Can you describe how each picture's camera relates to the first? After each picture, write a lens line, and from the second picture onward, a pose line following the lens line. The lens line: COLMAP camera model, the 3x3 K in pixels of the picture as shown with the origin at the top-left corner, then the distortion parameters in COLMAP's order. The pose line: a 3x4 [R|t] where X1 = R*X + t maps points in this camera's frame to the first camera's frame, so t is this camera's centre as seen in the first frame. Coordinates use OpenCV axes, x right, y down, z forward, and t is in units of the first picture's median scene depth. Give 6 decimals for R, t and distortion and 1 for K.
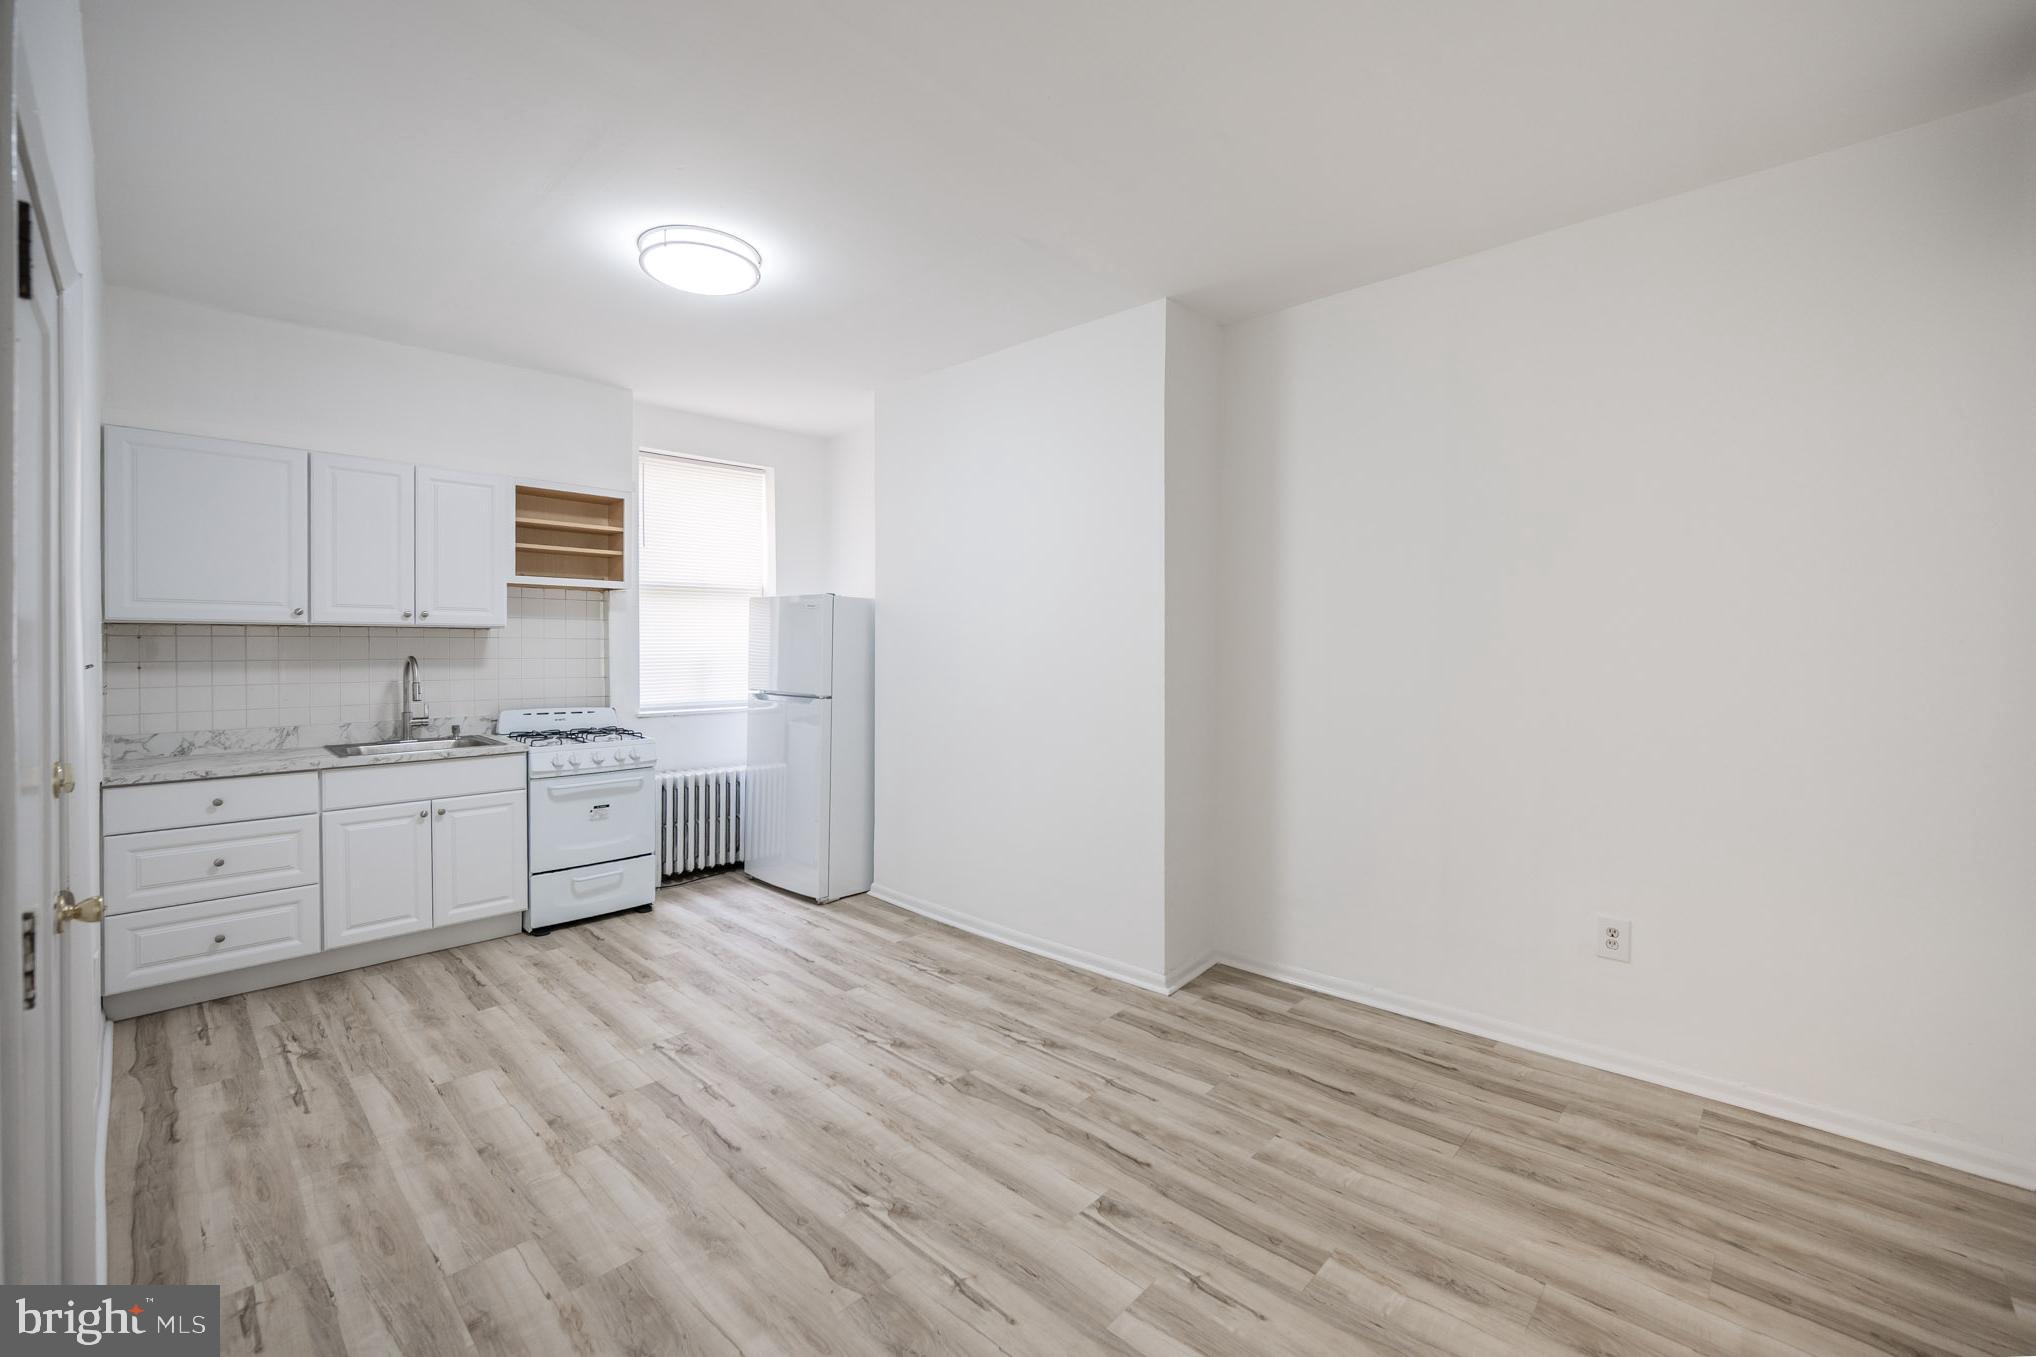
lens RADIAL K [[840.3, 0, 1027.1], [0, 840.3, 653.3], [0, 0, 1]] dist [-0.000119, 0.000015]
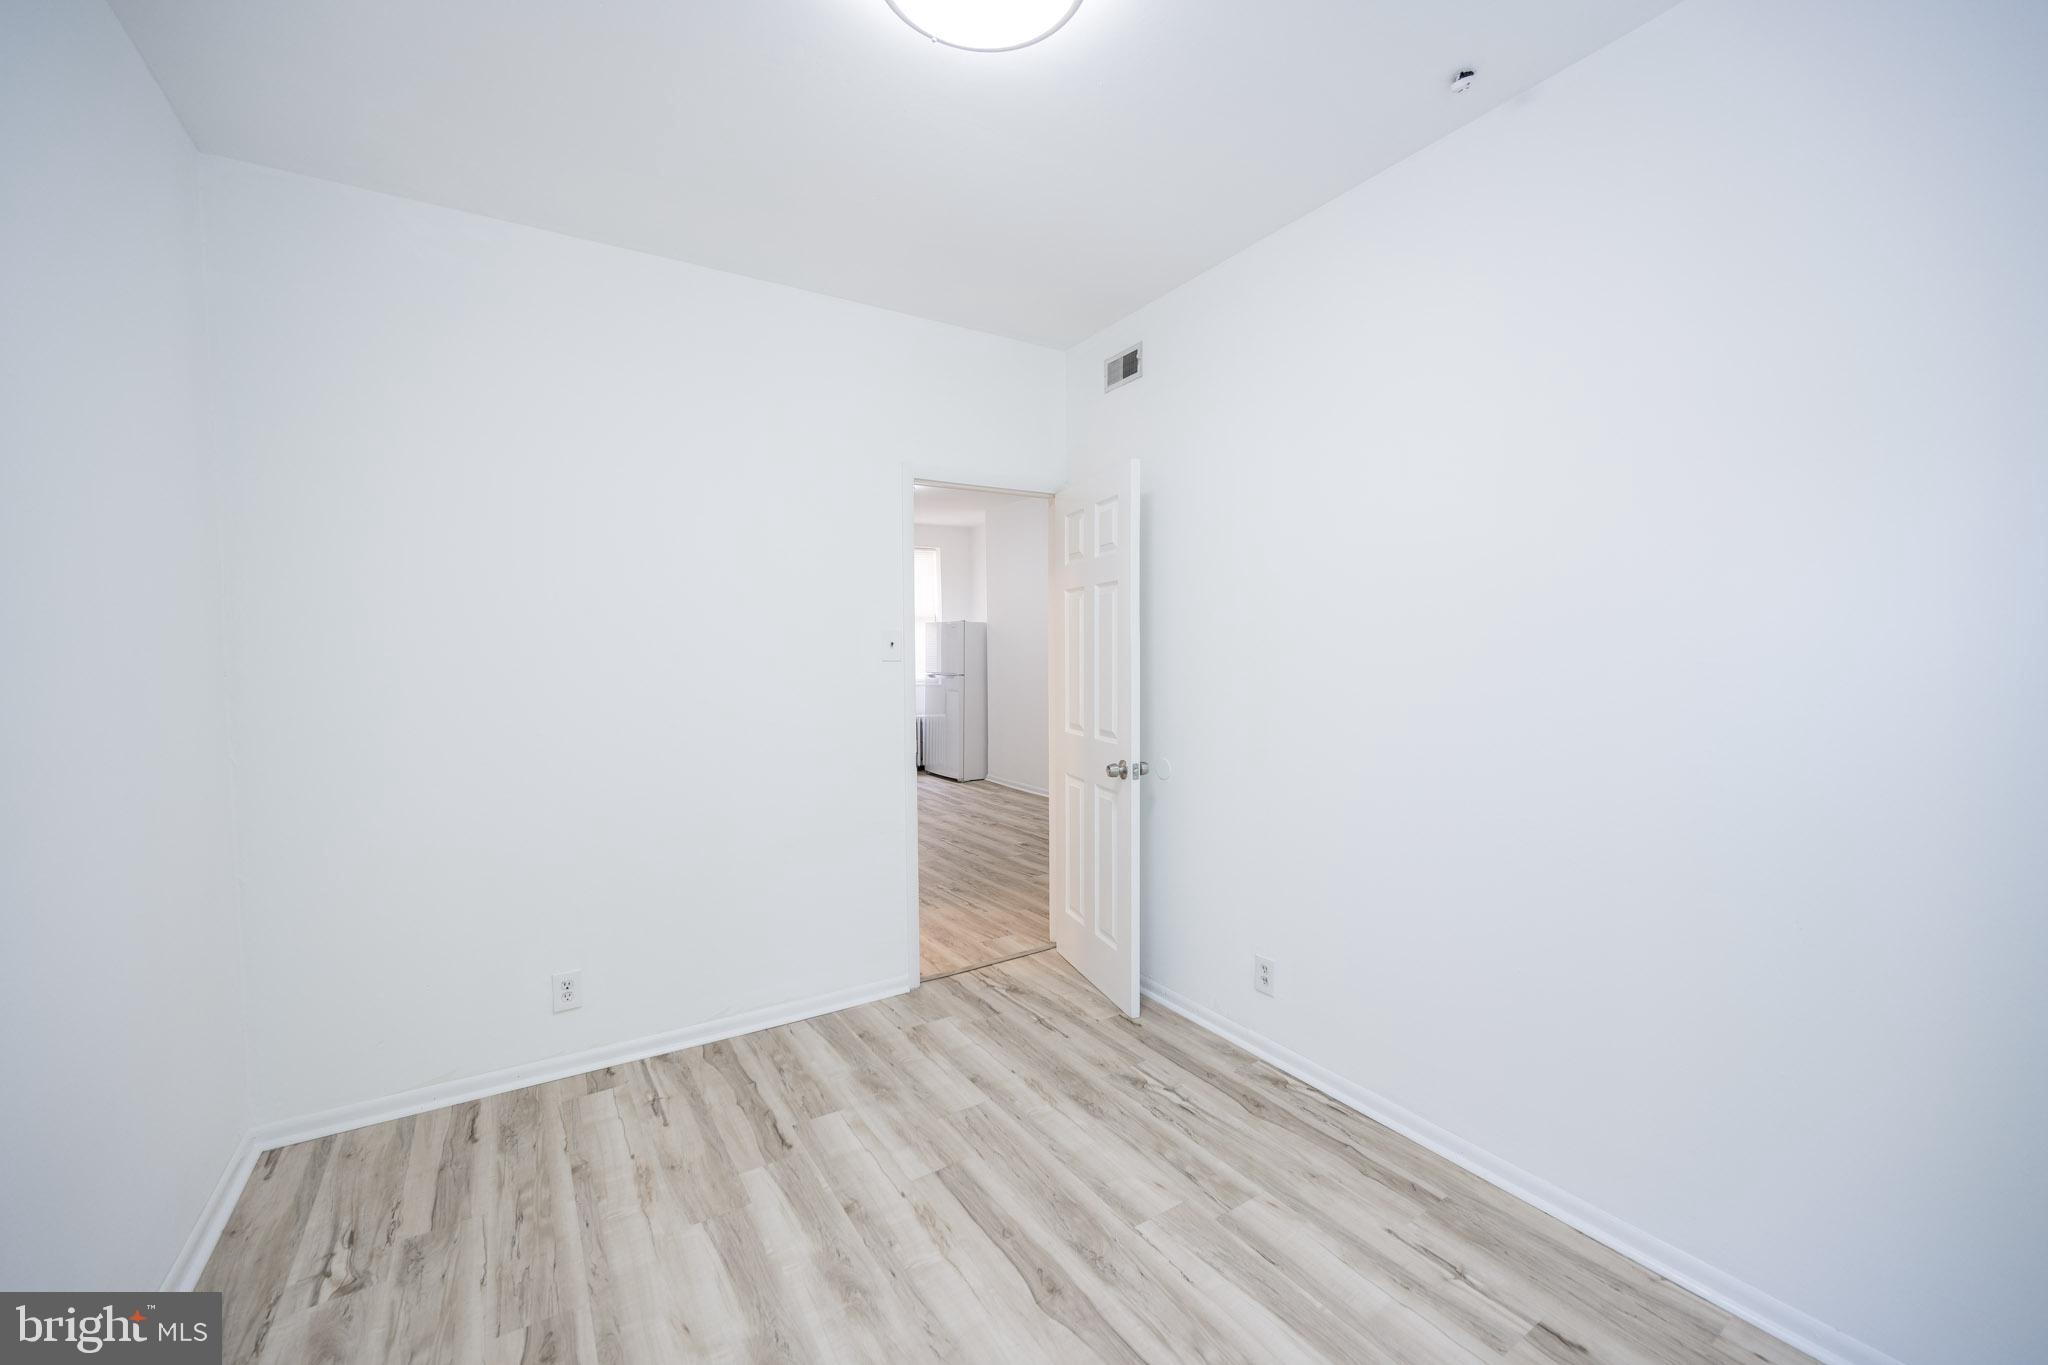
lens RADIAL K [[825.9, 0, 1024.0], [0, 825.9, 682.5], [0, 0, 1]] dist [-0.000155, -0.000133]
pose [[0.966833, -0.003537, -0.255386, 0.472034], [0.011311, 0.999516, 0.028975, 0.019347], [0.255160, -0.030902, 0.966405, -0.977705]]
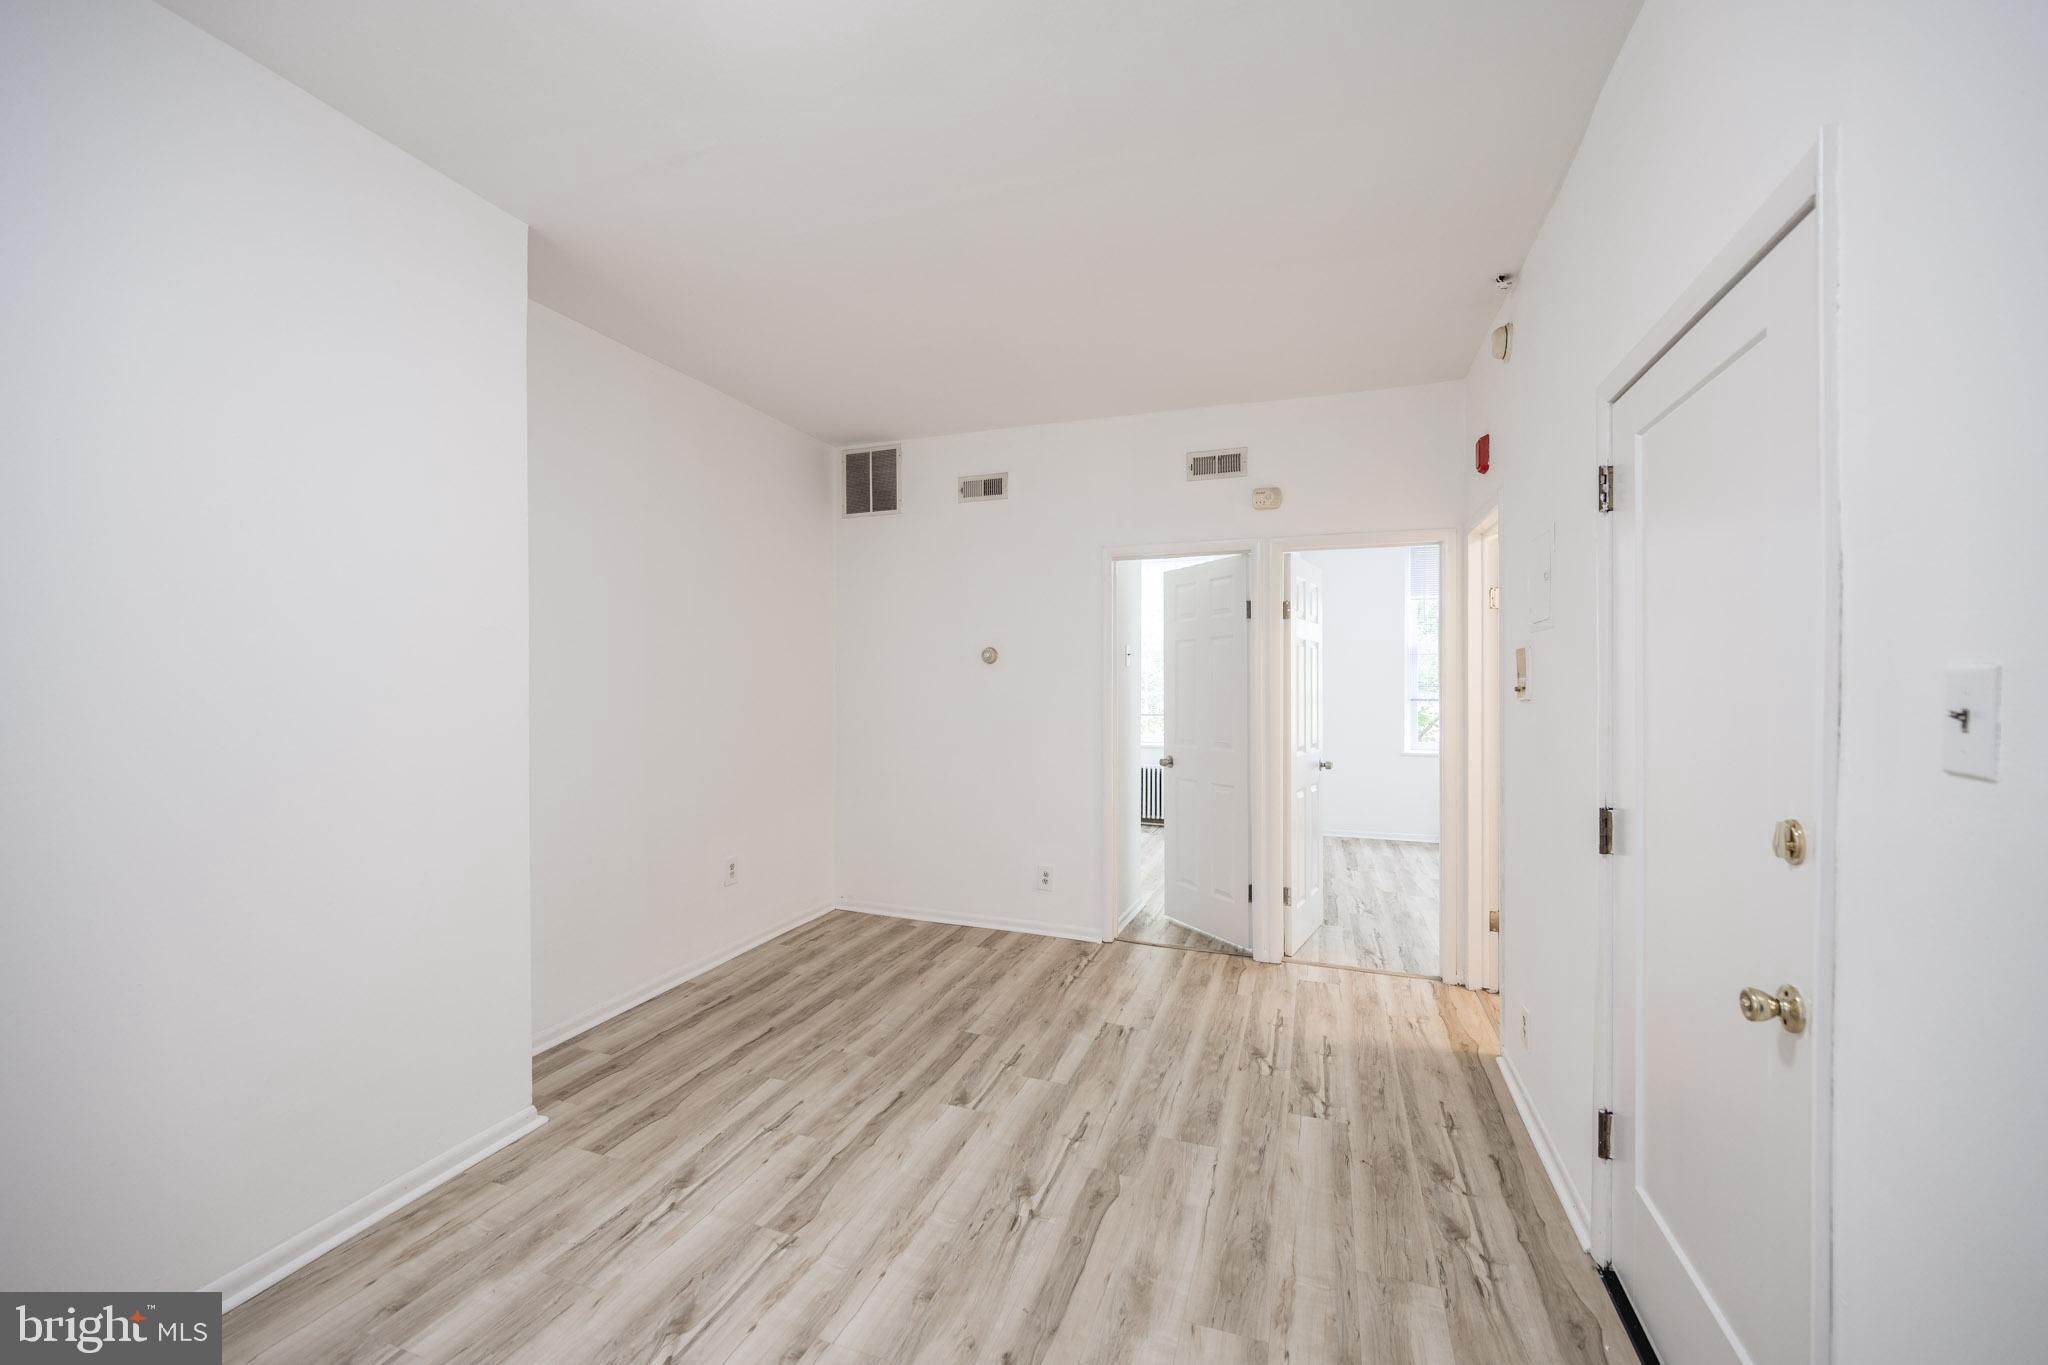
lens RADIAL K [[825.9, 0, 1024.0], [0, 825.9, 682.5], [0, 0, 1]] dist [-0.000155, -0.000133]
pose [[-0.403225, 0.000943, 0.915100, -0.664250], [0.005069, 0.999986, 0.001203, -0.000291], [-0.915087, 0.005124, -0.403224, 0.836612]]
